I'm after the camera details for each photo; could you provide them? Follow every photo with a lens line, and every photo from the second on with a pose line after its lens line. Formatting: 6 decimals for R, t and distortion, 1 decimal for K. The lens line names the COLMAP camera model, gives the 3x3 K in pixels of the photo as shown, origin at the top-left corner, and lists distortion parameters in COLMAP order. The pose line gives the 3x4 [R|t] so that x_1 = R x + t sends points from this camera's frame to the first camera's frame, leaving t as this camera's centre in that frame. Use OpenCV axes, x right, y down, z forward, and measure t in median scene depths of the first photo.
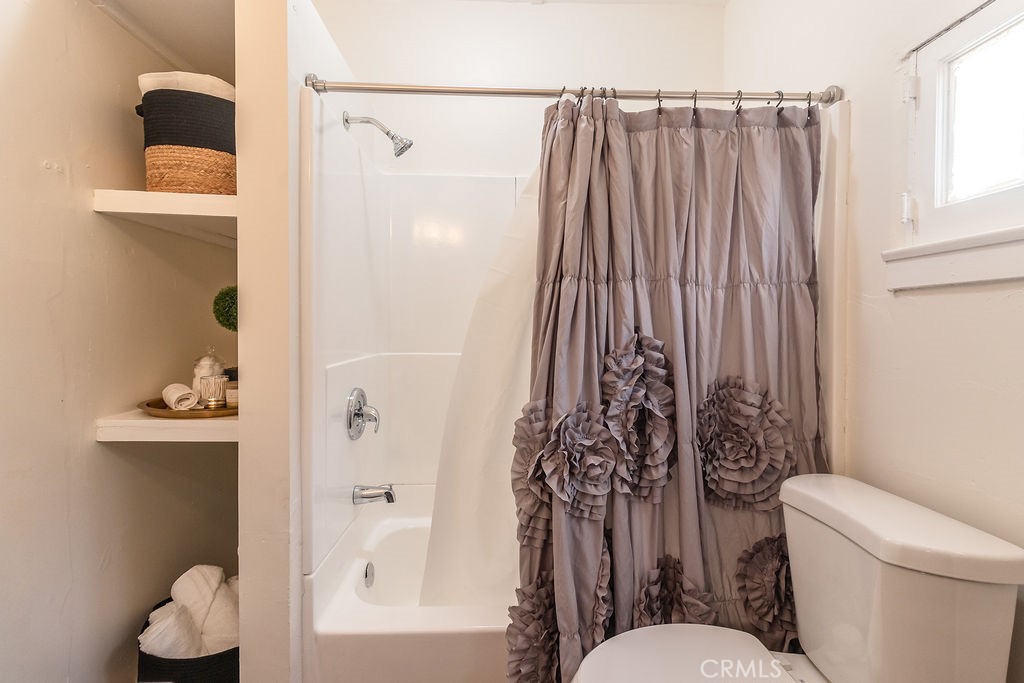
lens RADIAL K [[472.2, 0, 514.9], [0, 472.2, 336.5], [0, 0, 1]] dist [0.001988, 0.000235]
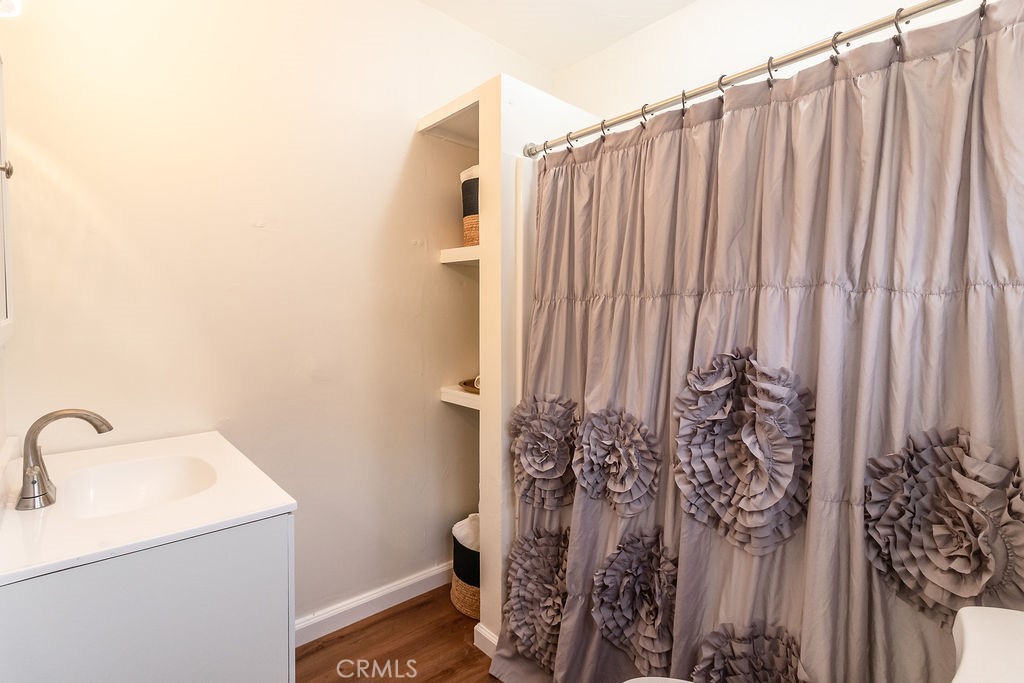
lens RADIAL K [[472.2, 0, 514.9], [0, 472.2, 336.5], [0, 0, 1]] dist [0.001988, 0.000235]
pose [[0.647250, 0.027729, -0.761773, 0.569942], [-0.016183, 0.999613, 0.022637, -0.048401], [0.762106, -0.002324, 0.647448, 0.121005]]
